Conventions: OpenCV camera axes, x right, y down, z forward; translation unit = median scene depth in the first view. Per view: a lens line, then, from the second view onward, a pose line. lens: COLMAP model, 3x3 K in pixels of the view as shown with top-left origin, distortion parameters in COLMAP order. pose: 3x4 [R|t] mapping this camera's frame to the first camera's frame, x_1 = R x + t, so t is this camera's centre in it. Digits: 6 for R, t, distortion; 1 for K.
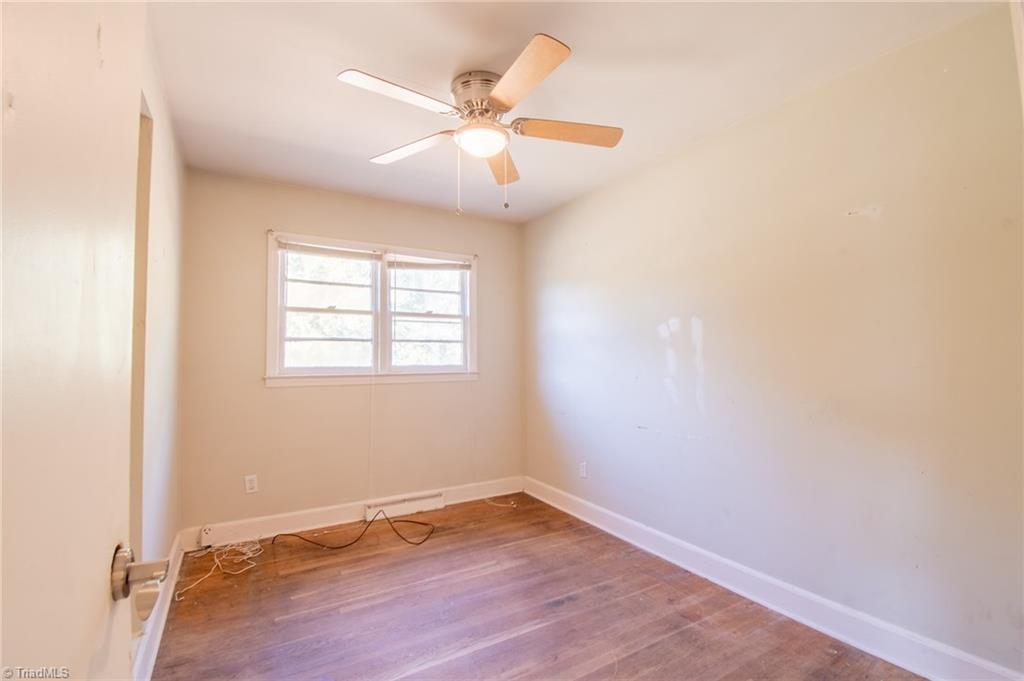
lens RADIAL K [[460.8, 0, 504.1], [0, 460.8, 342.3], [0, 0, 1]] dist [0.001226, -0.000668]
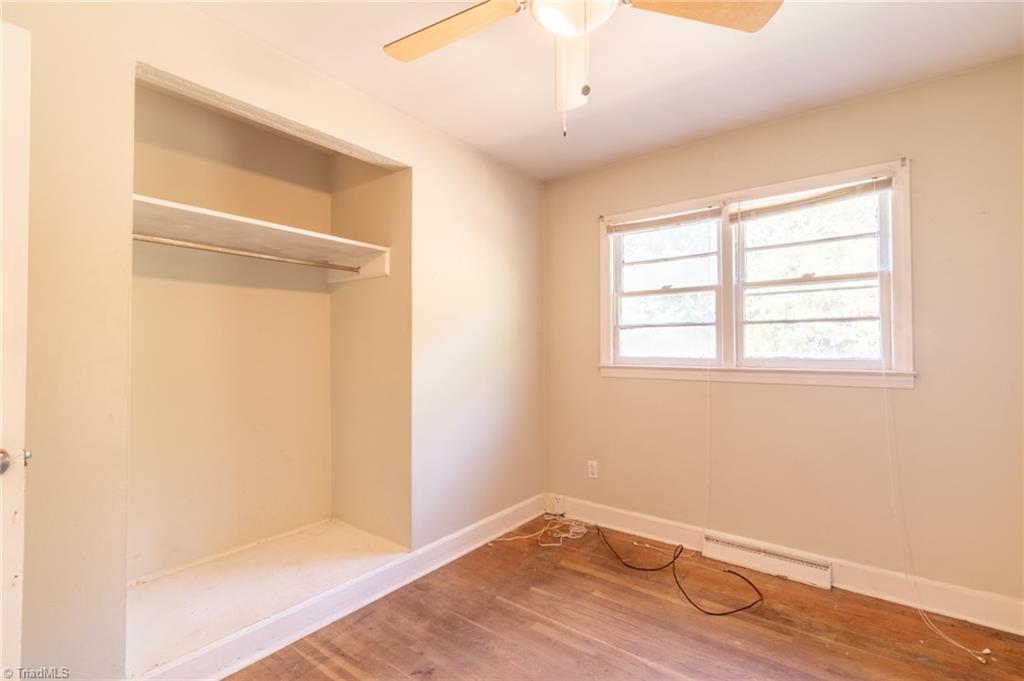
lens RADIAL K [[460.8, 0, 501.5], [0, 460.8, 343.2], [0, 0, 1]] dist [0.001226, -0.000668]
pose [[0.365176, -0.005951, -0.930919, 0.318242], [0.034857, 0.999366, 0.007285, 0.010519], [0.930286, -0.035109, 0.365152, 0.420667]]
